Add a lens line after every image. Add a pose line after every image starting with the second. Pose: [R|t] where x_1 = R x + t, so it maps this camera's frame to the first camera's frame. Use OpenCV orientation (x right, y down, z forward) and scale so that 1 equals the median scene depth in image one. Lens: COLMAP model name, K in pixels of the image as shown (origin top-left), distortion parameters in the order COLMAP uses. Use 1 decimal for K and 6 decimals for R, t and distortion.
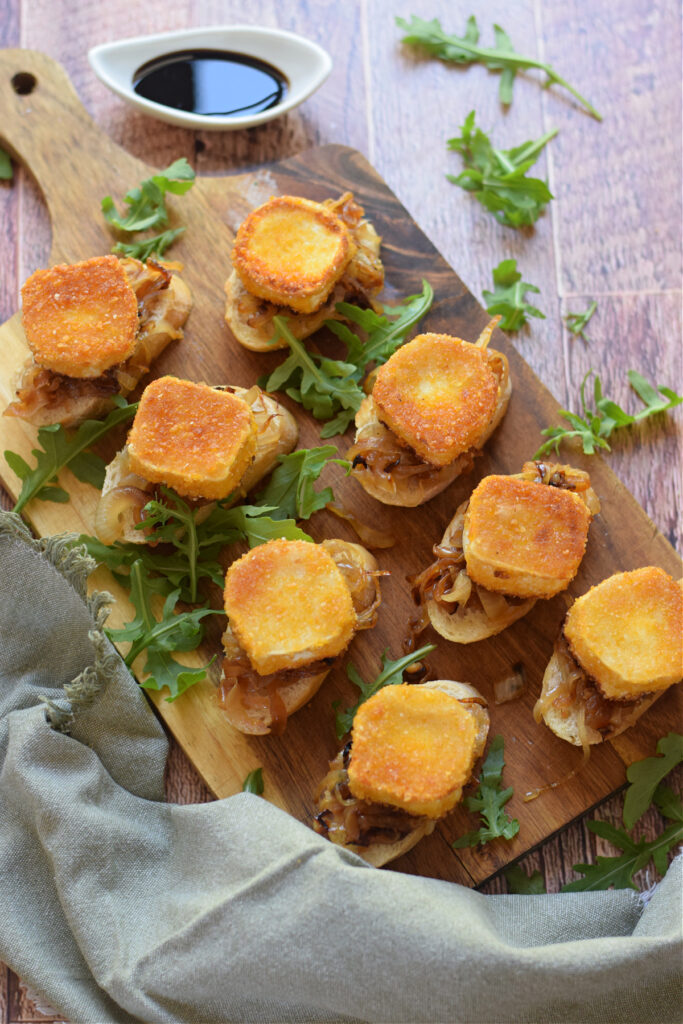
lens RADIAL K [[2442.2, 0, 341.5], [0, 2442.2, 512.0], [0, 0, 1]] dist [-0.044587, -0.229944]
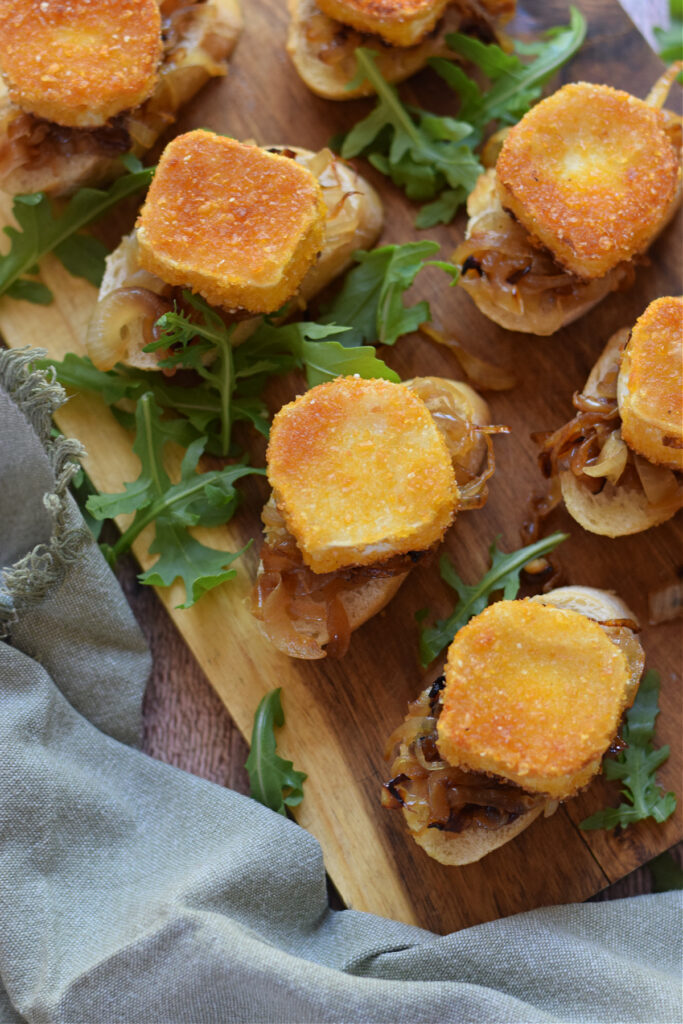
lens RADIAL K [[2442.2, 0, 341.5], [0, 2442.2, 512.0], [0, 0, 1]] dist [-0.044587, -0.229944]
pose [[0.998654, 0.046585, -0.022788, -0.010515], [-0.044037, 0.993832, 0.101776, -0.020139], [0.027388, -0.100636, 0.994546, 0.305197]]
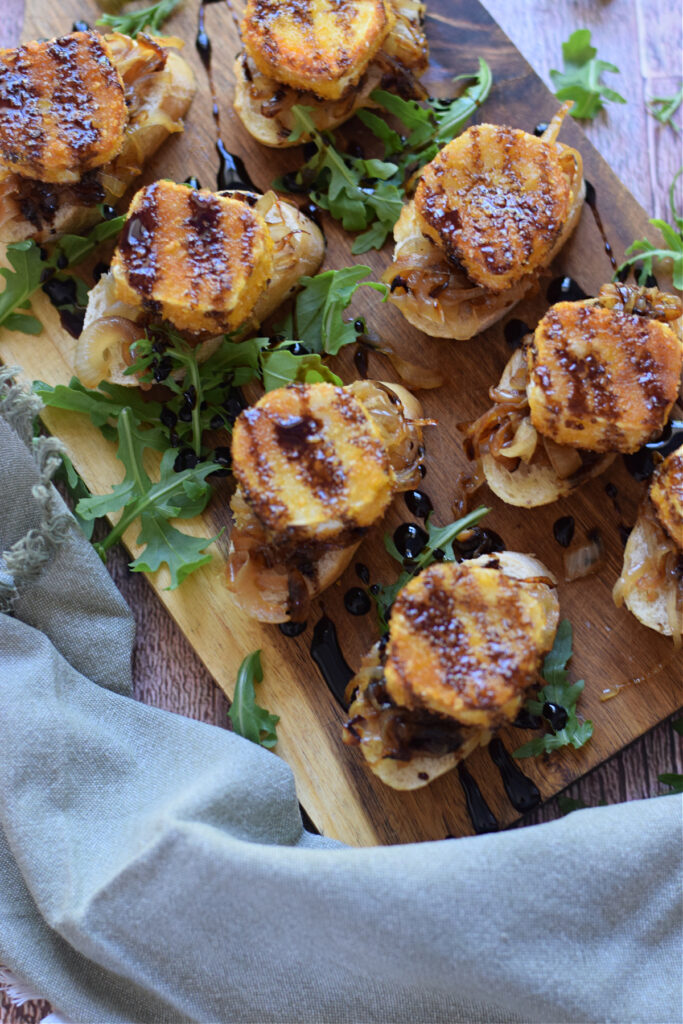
lens RADIAL K [[2442.2, 0, 341.5], [0, 2442.2, 512.0], [0, 0, 1]] dist [-0.044587, -0.229944]
pose [[0.999776, -0.002966, -0.020956, 0.005045], [0.004895, 0.995693, 0.092584, -0.020517], [0.020591, -0.092666, 0.995484, 0.183621]]
